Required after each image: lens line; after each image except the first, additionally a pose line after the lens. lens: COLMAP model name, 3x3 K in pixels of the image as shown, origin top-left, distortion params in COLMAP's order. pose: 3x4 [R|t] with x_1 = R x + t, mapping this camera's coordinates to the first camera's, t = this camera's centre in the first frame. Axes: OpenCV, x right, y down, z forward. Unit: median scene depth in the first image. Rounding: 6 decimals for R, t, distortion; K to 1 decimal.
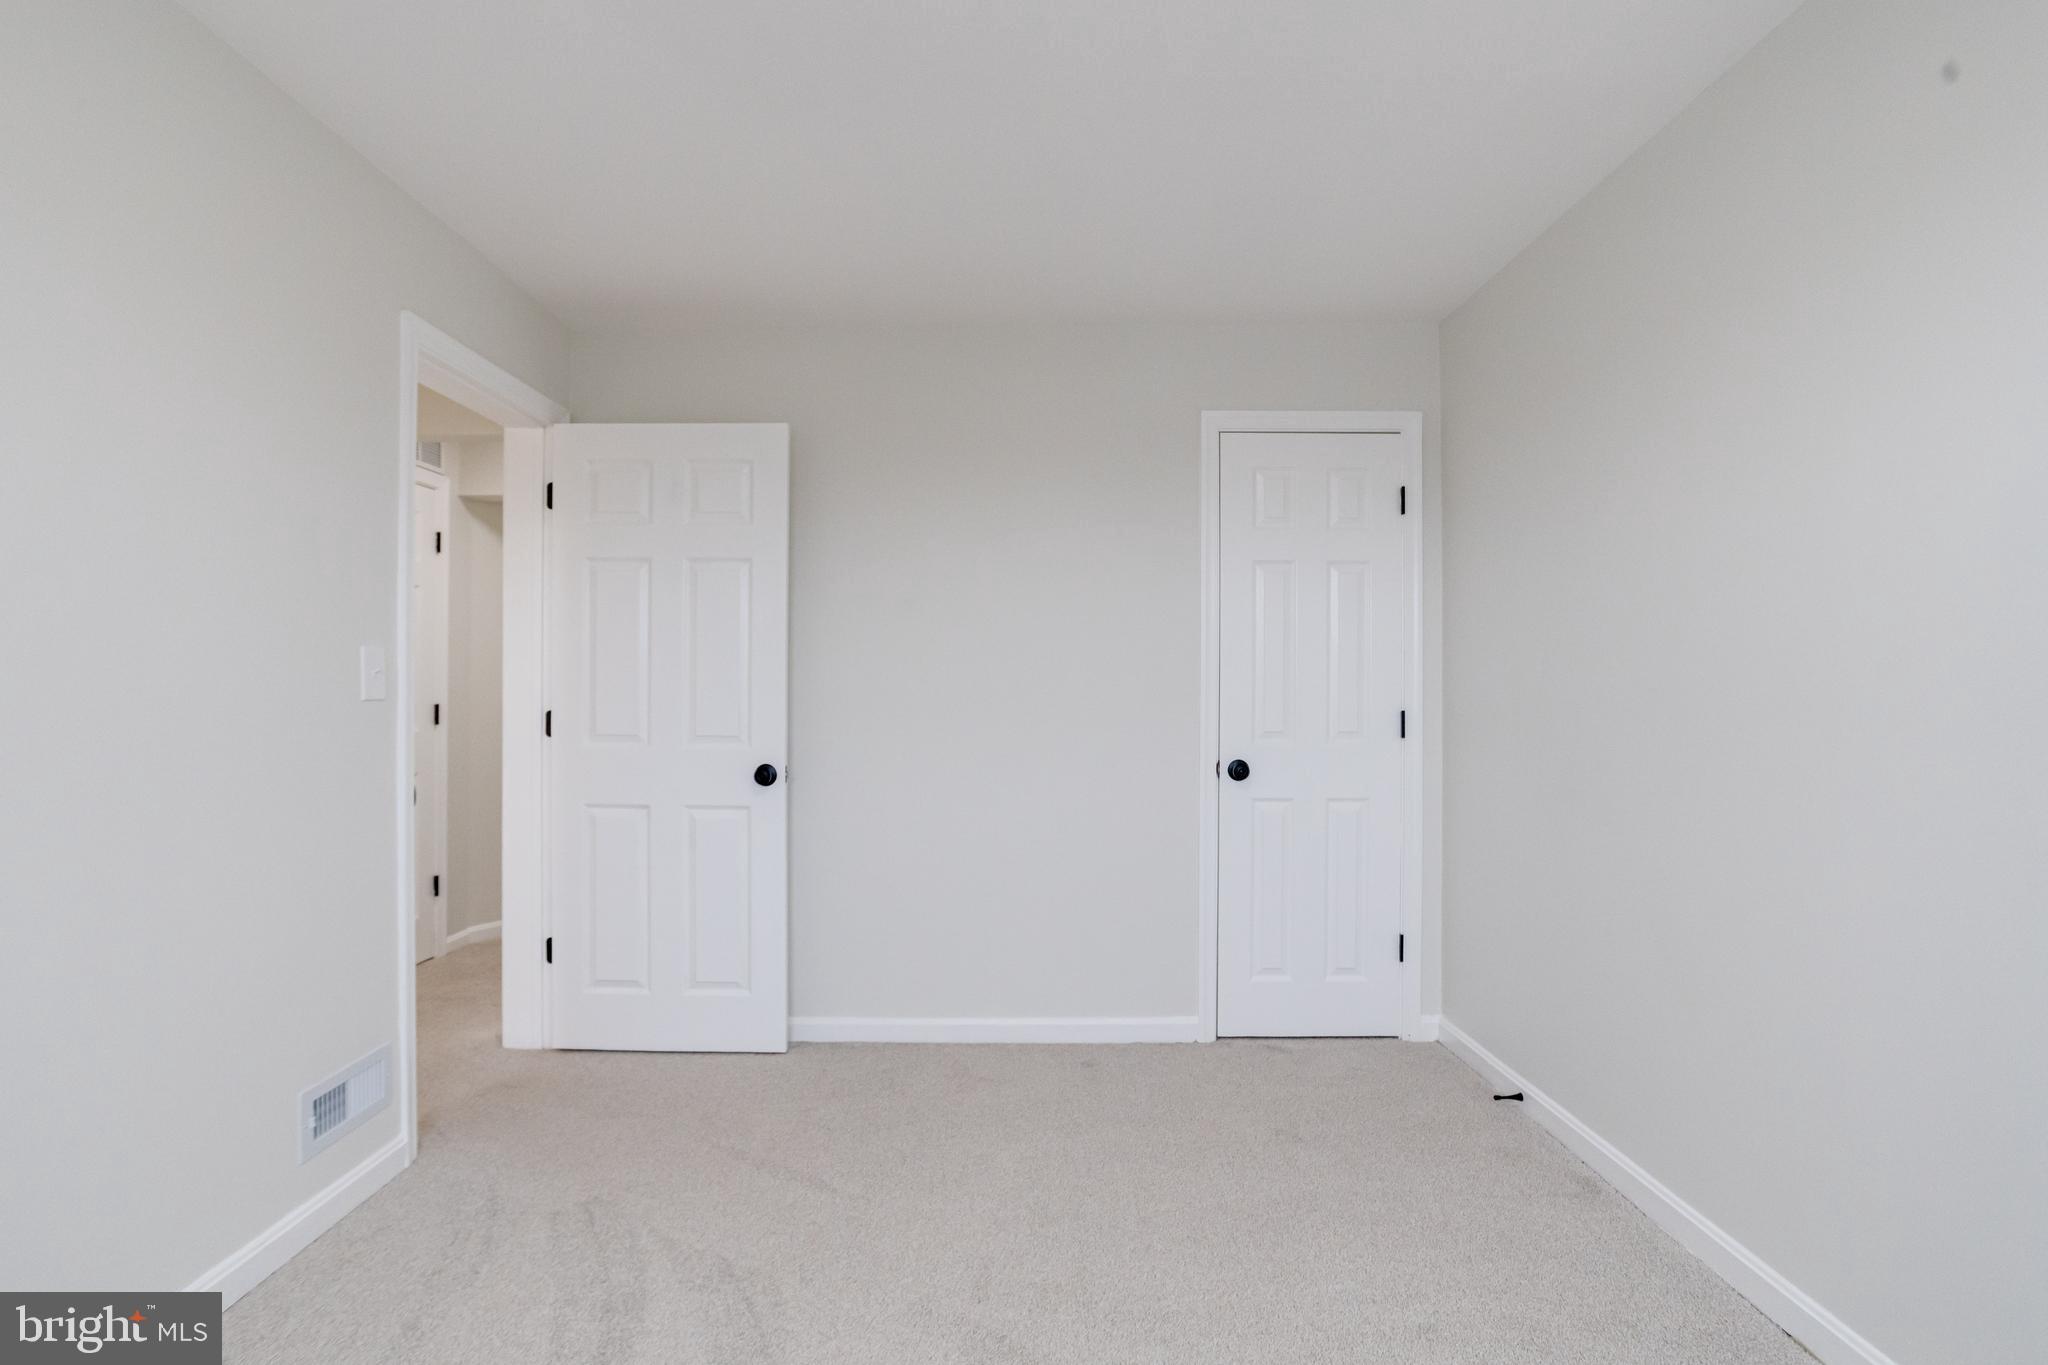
lens RADIAL K [[973.0, 0, 1000.9], [0, 973.0, 672.1], [0, 0, 1]] dist [-0.045093, 0.025696]
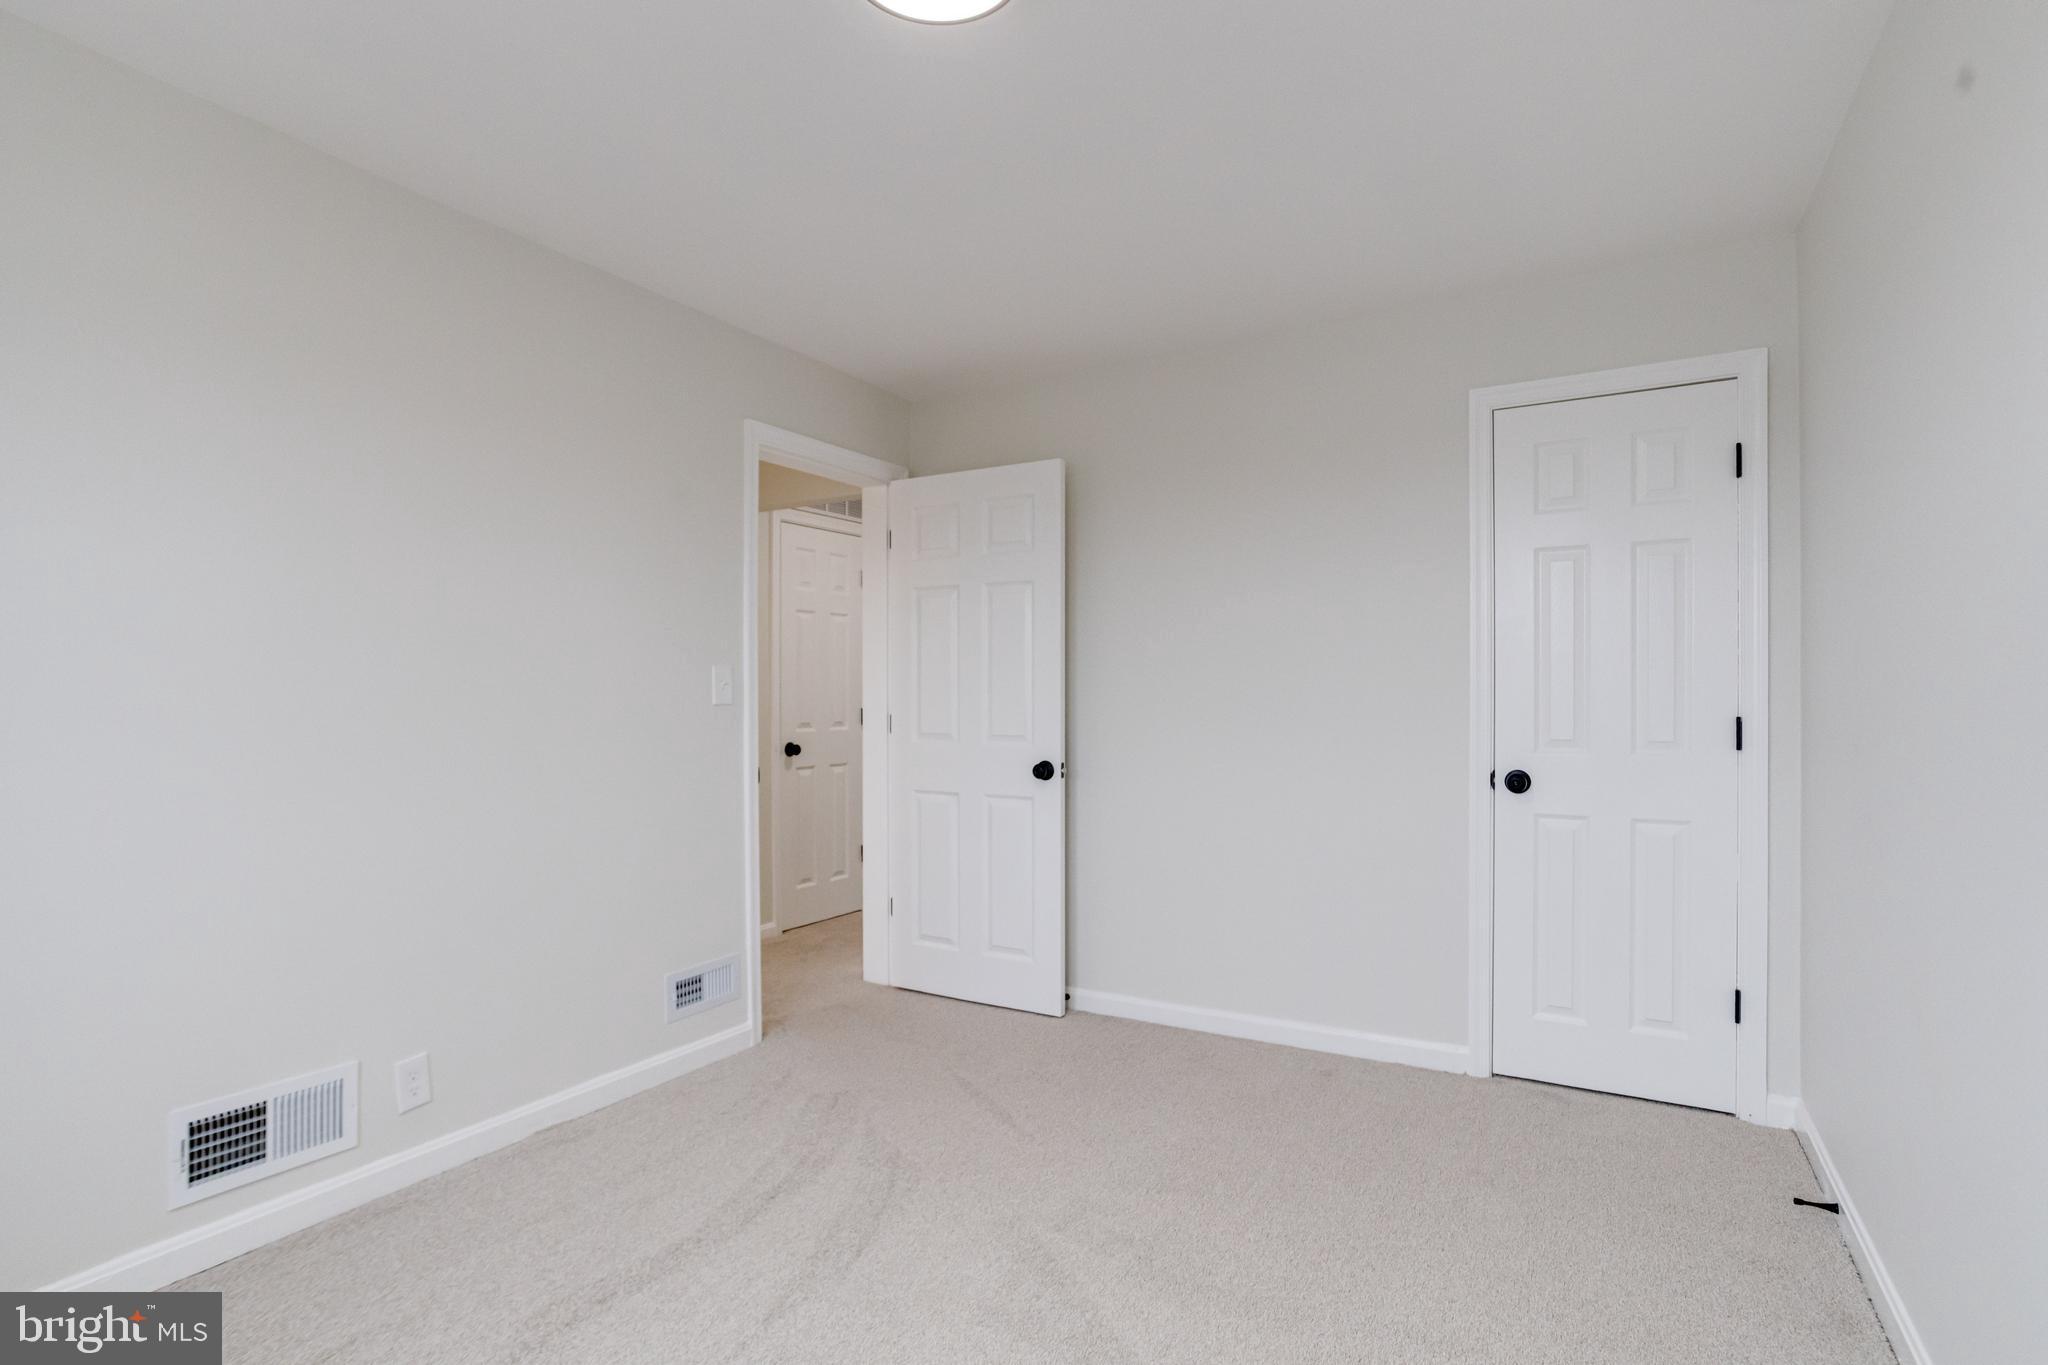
lens RADIAL K [[973.0, 0, 1000.9], [0, 973.0, 672.1], [0, 0, 1]] dist [-0.045093, 0.025696]
pose [[0.869938, -0.016143, -0.492896, 0.275454], [0.014671, 0.999869, -0.006852, -0.001936], [0.492942, -0.001270, 0.870061, -0.016955]]
